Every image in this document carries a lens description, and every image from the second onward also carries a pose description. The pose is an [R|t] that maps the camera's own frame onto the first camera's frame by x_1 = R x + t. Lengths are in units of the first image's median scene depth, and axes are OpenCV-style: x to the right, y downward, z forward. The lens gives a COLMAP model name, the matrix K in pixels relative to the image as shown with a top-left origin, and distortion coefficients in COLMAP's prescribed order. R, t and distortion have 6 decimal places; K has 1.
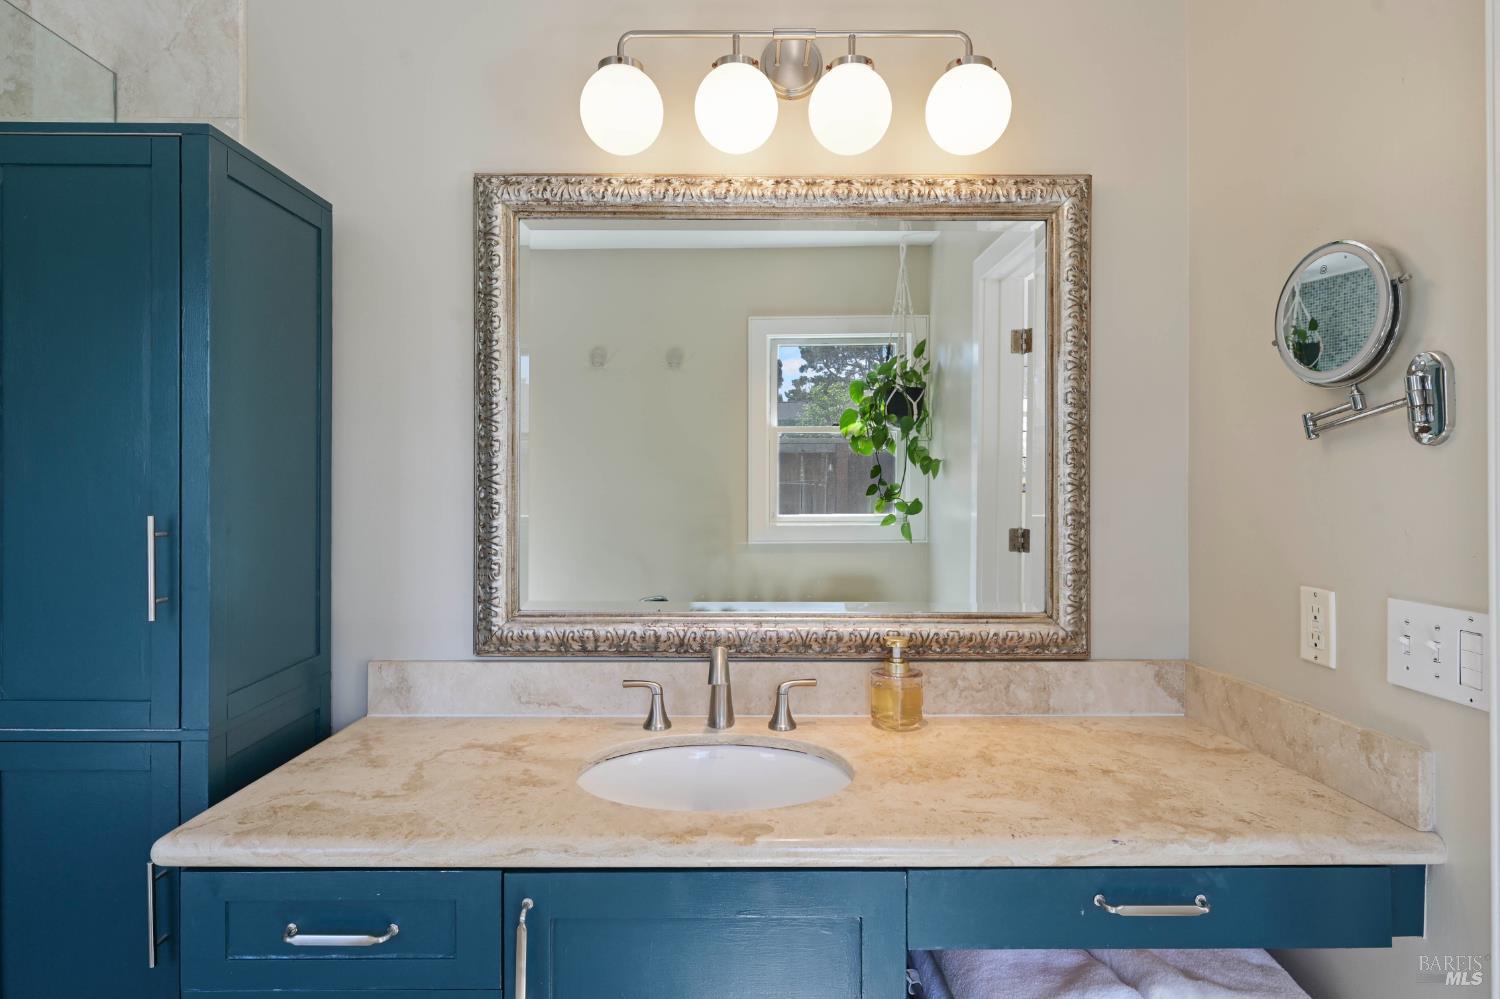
lens RADIAL K [[814.7, 0, 744.7], [0, 814.7, 477.8], [0, 0, 1]] dist [-0.002156, 0.000182]
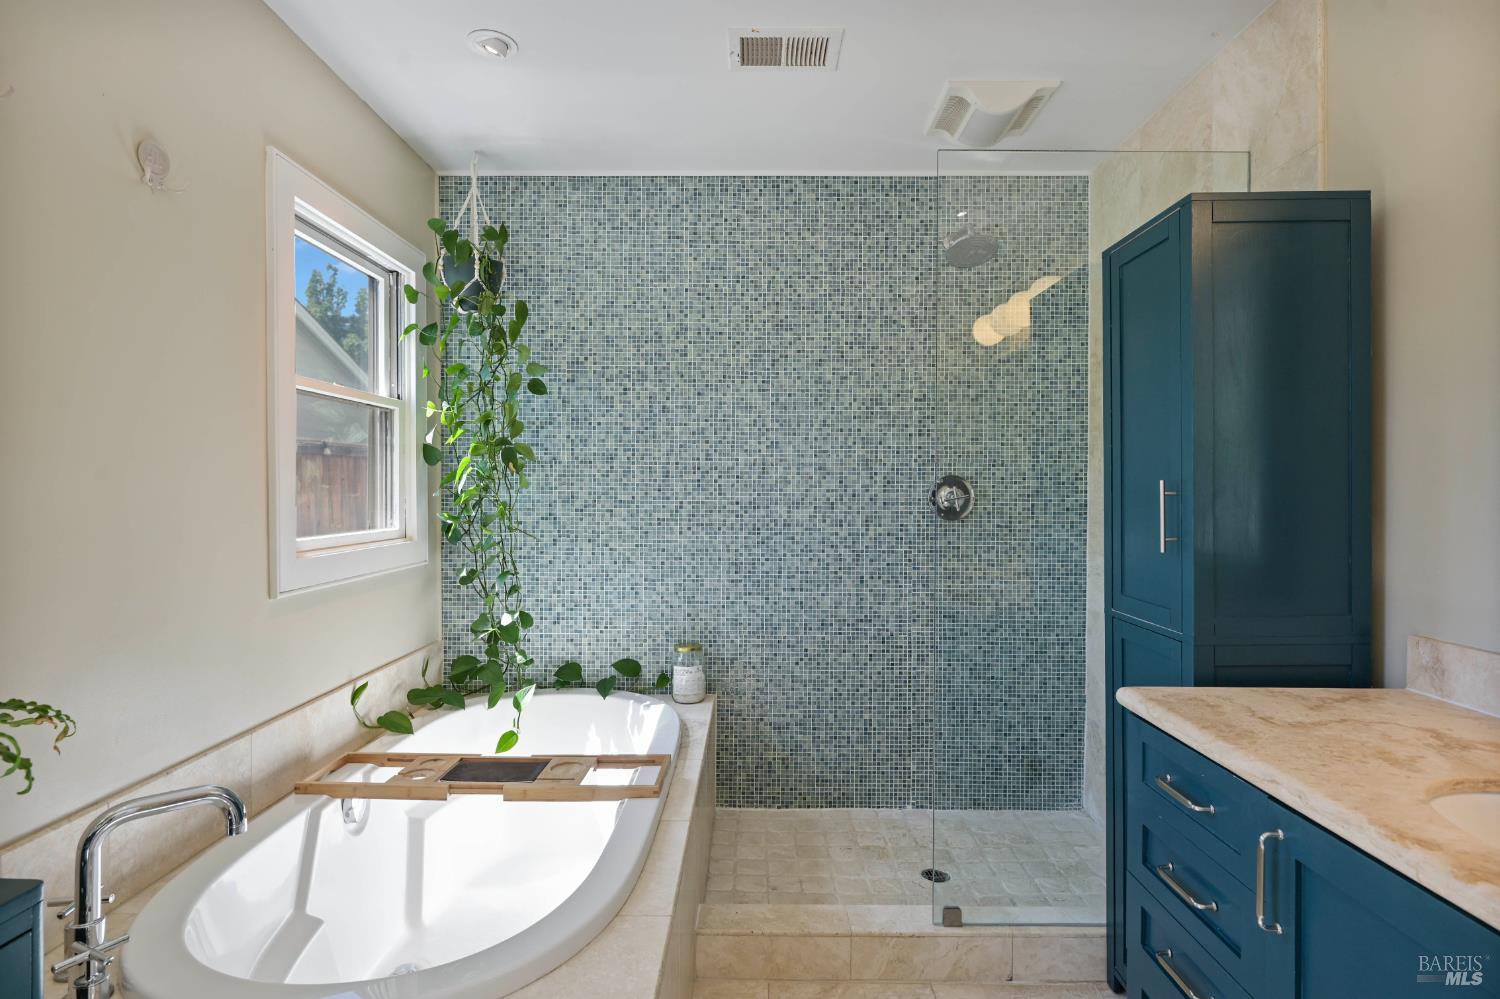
lens RADIAL K [[770.6, 0, 749.9], [0, 770.6, 495.7], [0, 0, 1]] dist [0.001569, 0.000215]
pose [[-0.017134, 0.007586, -0.999824, 0.645833], [0.004605, 0.999961, 0.007508, 0.059201], [0.999843, -0.004475, -0.017168, 0.278948]]
